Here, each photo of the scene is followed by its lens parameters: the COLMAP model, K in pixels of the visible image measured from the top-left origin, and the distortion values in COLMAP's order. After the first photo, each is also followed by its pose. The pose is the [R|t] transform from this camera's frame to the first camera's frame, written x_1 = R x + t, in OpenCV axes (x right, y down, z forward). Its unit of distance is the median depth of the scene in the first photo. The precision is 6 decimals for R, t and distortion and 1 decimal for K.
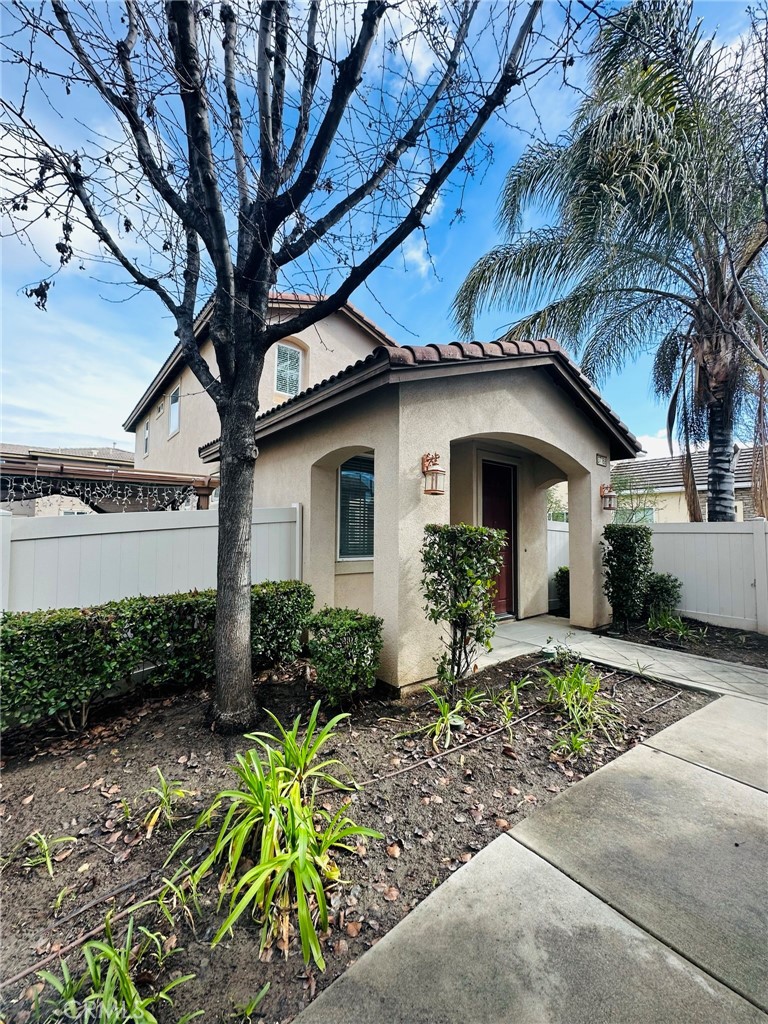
lens RADIAL K [[406.2, 0, 385.1], [0, 406.2, 513.7], [0, 0, 1]] dist [0.000031, -0.000187]
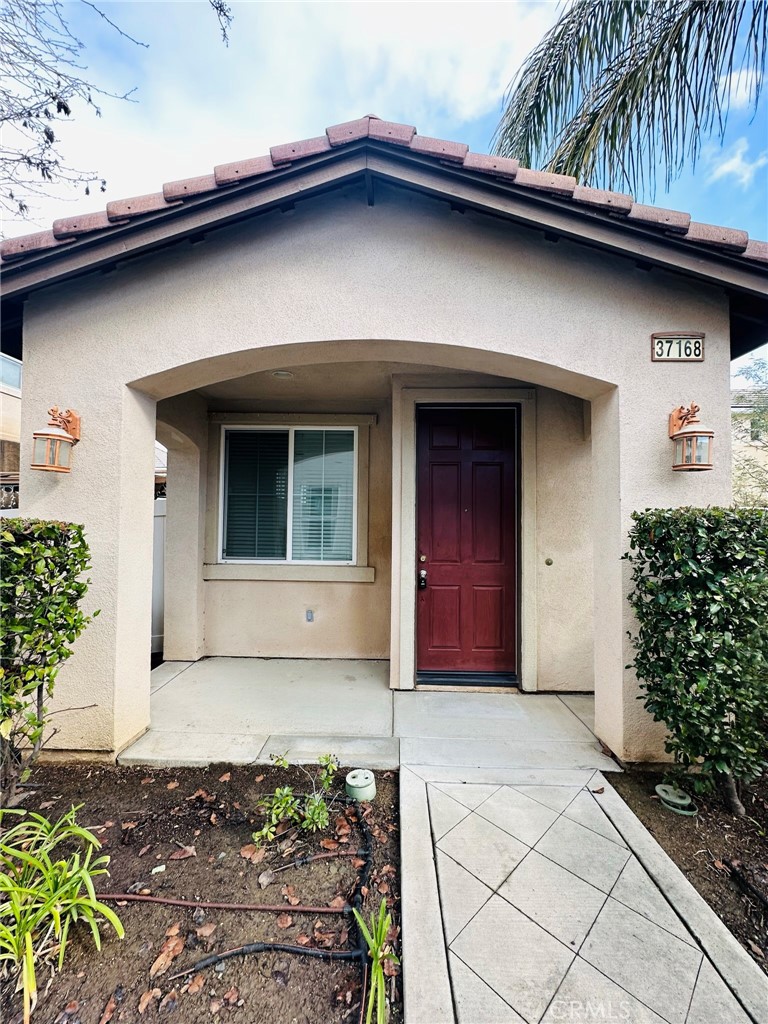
lens RADIAL K [[406.2, 0, 382.5], [0, 406.2, 510.3], [0, 0, 1]] dist [0.000031, -0.000187]
pose [[0.750608, -0.025382, -0.660260, 0.548812], [0.035419, 0.999371, 0.001847, 0.015758], [0.659798, -0.024772, 0.751034, 0.486521]]
